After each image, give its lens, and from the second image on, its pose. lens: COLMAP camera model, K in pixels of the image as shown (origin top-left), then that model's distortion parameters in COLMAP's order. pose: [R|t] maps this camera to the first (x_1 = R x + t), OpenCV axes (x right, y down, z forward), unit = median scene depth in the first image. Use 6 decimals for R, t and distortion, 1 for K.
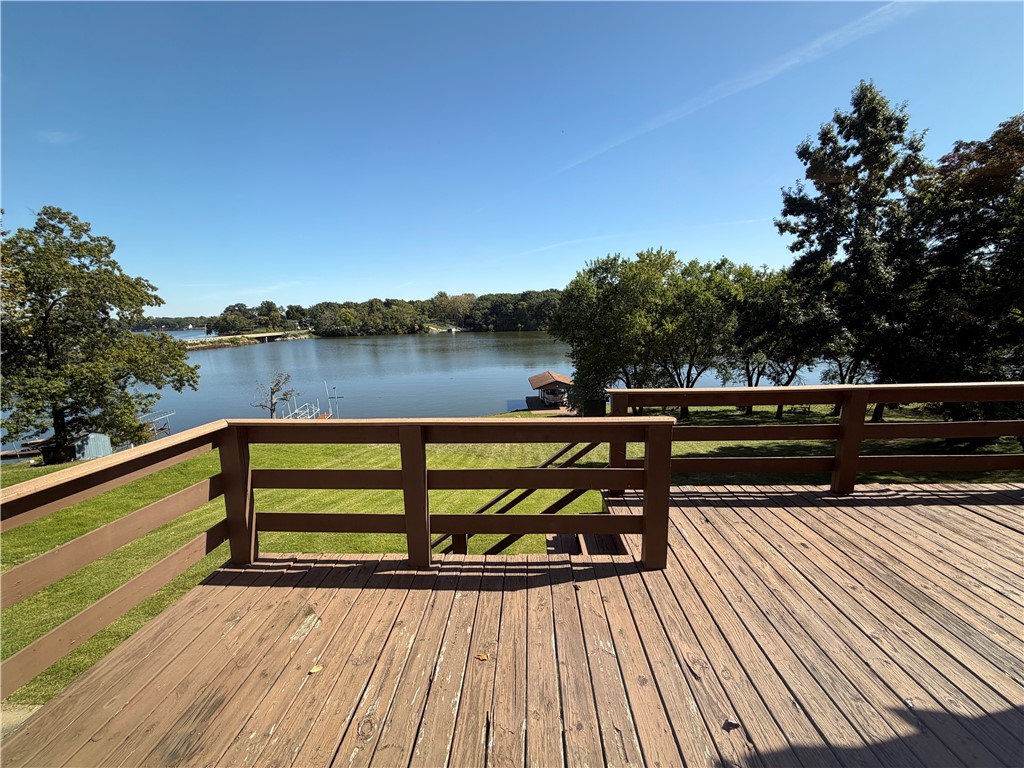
lens RADIAL K [[407.4, 0, 510.0], [0, 407.4, 384.1], [0, 0, 1]] dist [0.000367, -0.000023]
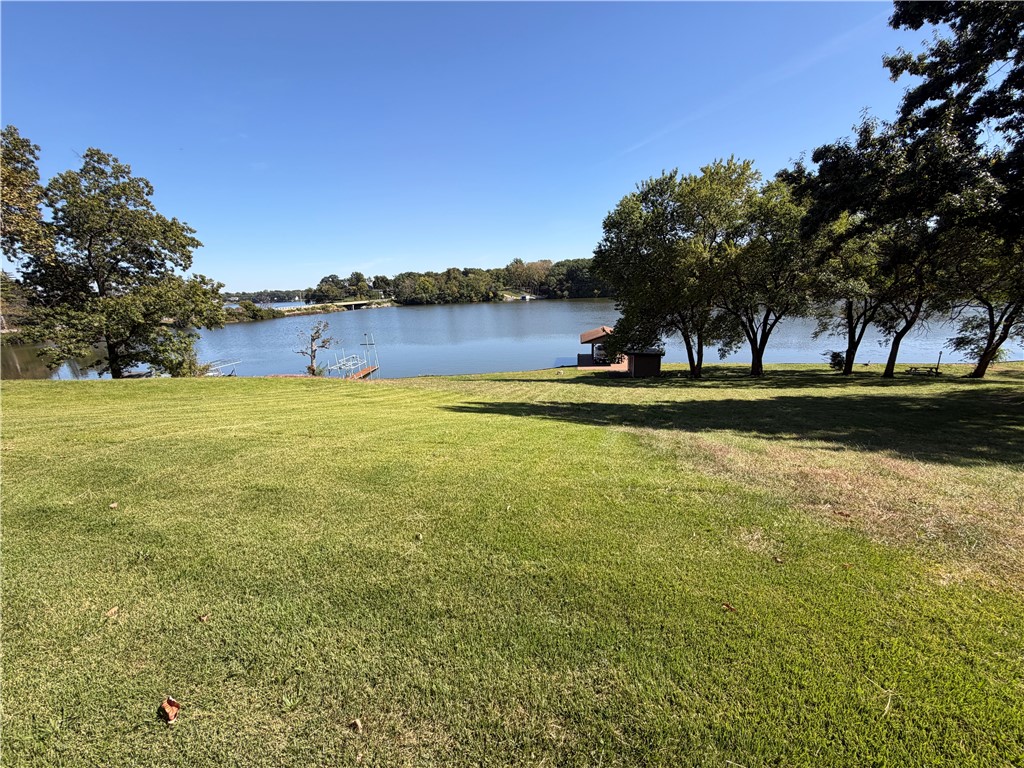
lens RADIAL K [[407.4, 0, 510.0], [0, 407.4, 384.1], [0, 0, 1]] dist [0.000367, -0.000023]
pose [[0.981249, 0.029683, -0.190444, 0.094332], [-0.016321, 0.997318, 0.071351, 0.050085], [0.192051, -0.066905, 0.979102, 0.093906]]
